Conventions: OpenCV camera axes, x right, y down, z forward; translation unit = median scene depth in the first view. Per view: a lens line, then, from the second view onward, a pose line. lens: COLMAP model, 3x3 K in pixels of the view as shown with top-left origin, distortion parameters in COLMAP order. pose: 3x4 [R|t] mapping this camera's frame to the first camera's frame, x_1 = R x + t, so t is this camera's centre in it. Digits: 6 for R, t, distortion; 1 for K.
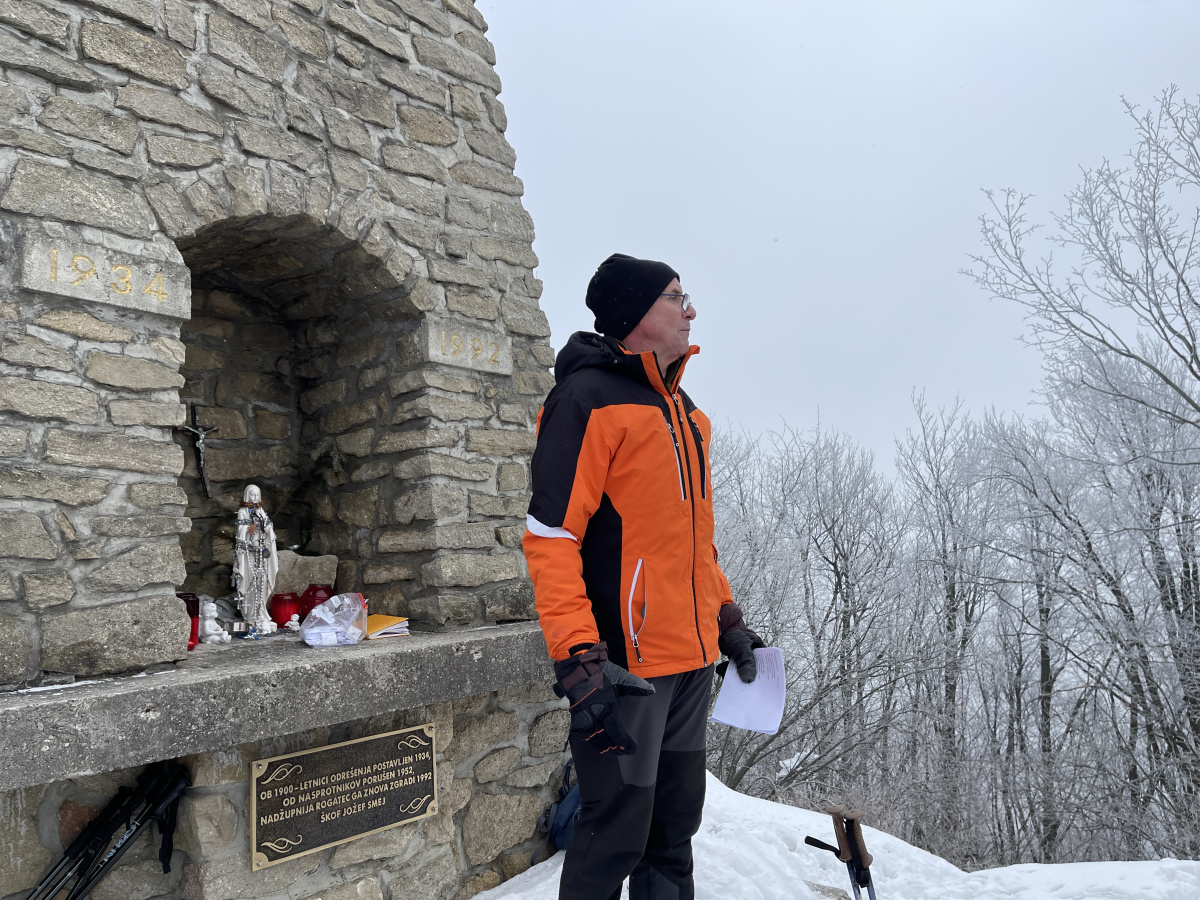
lens RADIAL K [[900.2, 0, 604.7], [0, 900.2, 456.6], [0, 0, 1]] dist [0.082948, -0.102681]
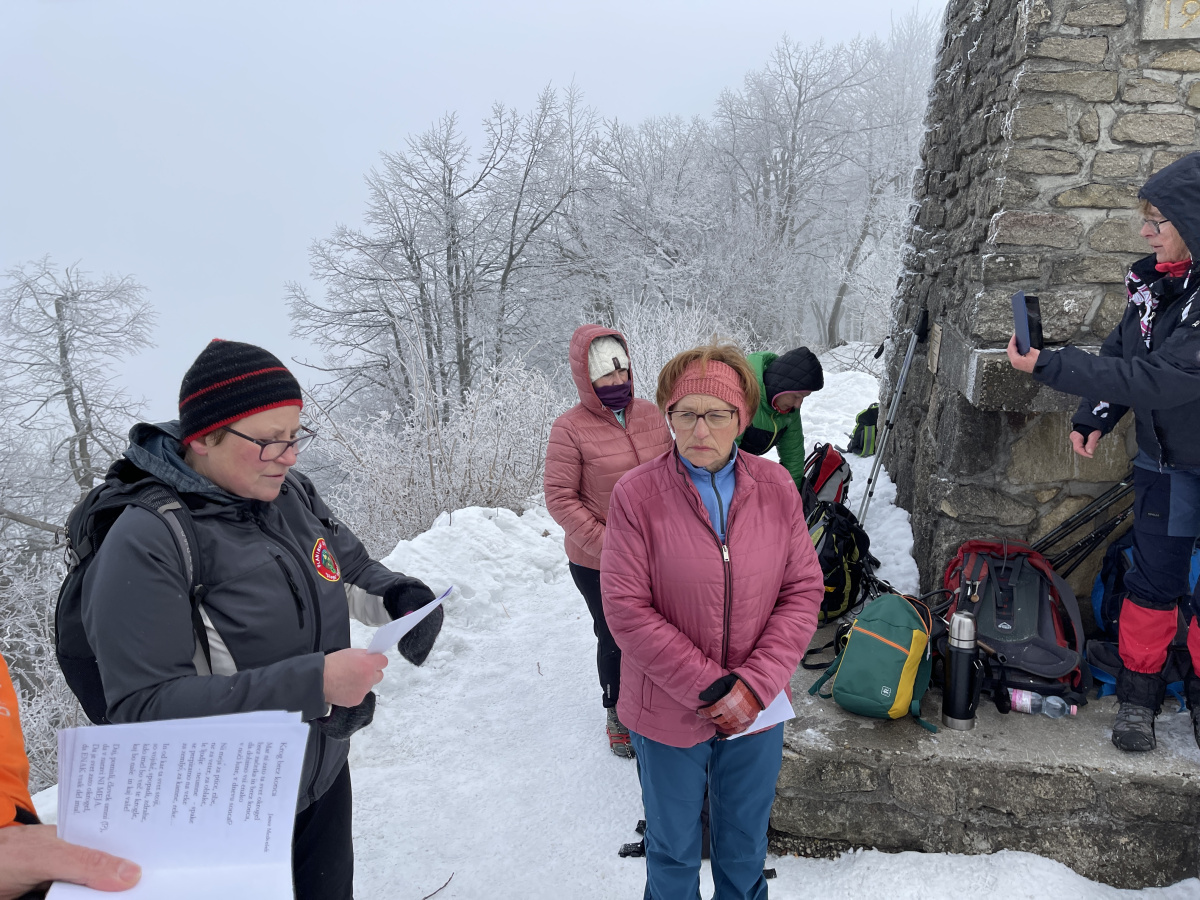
lens RADIAL K [[900.2, 0, 592.2], [0, 900.2, 443.6], [0, 0, 1]] dist [0.082948, -0.102681]
pose [[0.480849, 0.206685, -0.852095, 0.139533], [0.101121, 0.952263, 0.288046, -0.062607], [0.870953, -0.224671, 0.436994, -0.249382]]
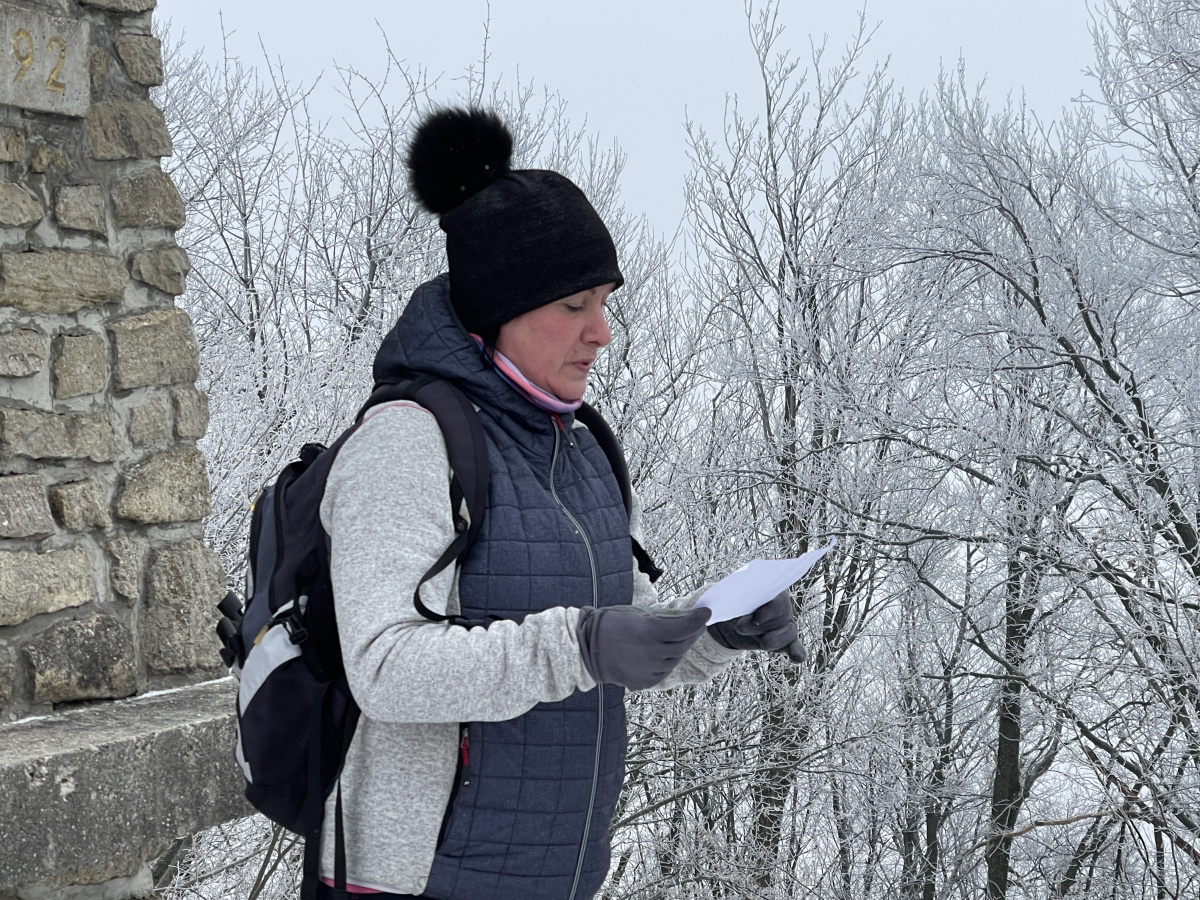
lens RADIAL K [[2811.4, 0, 604.1], [0, 2811.4, 451.6], [0, 0, 1]] dist [0.261080, 0.000000]
pose [[0.953122, 0.046232, 0.299033, -0.280510], [-0.083163, 0.990225, 0.111974, -0.112283], [-0.290933, -0.131593, 0.947650, -0.354429]]
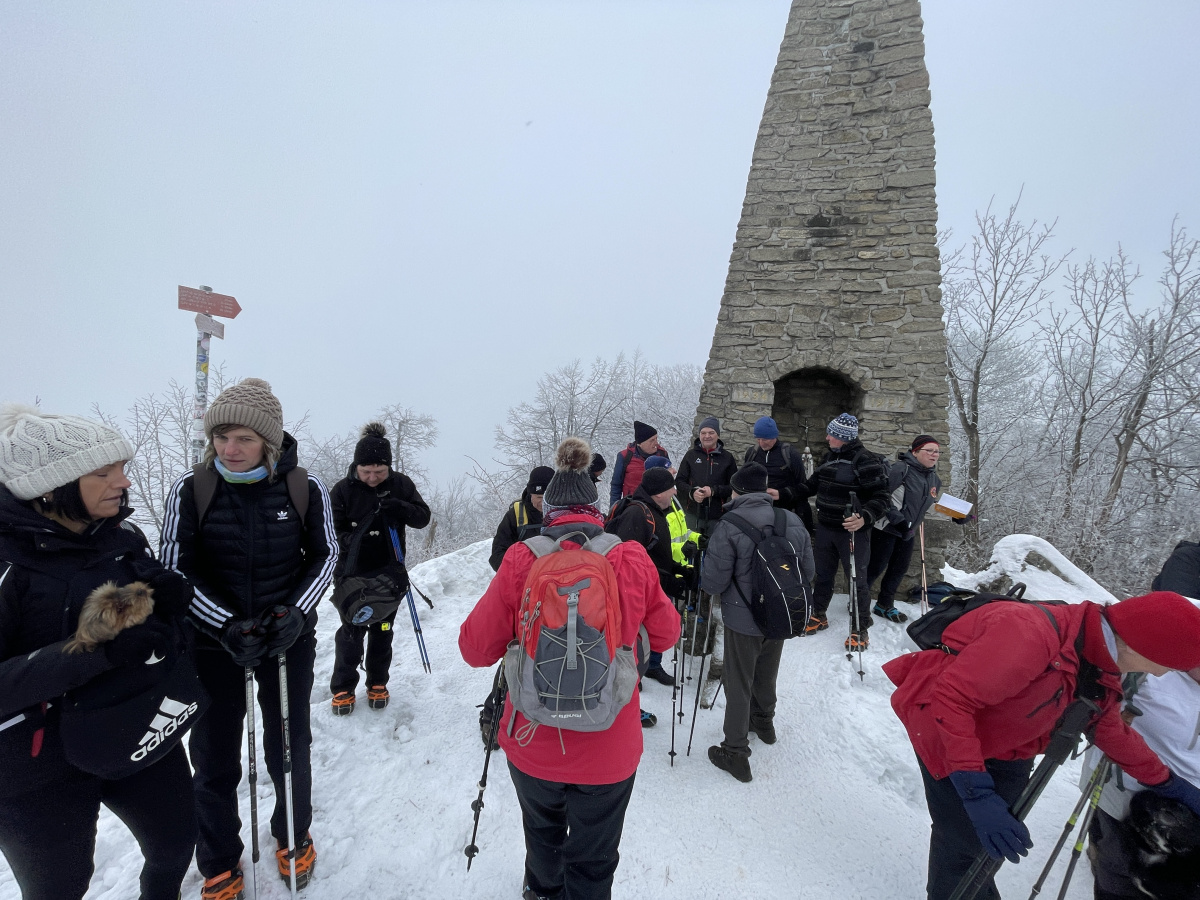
lens RADIAL K [[483.3, 0, 600.2], [0, 483.3, 450.4], [0, 0, 1]] dist [0.002383, -0.001004]
pose [[0.363250, 0.137224, -0.921531, 0.874280], [0.004796, 0.988806, 0.149133, -0.203169], [0.931679, -0.058592, 0.358526, -0.283840]]
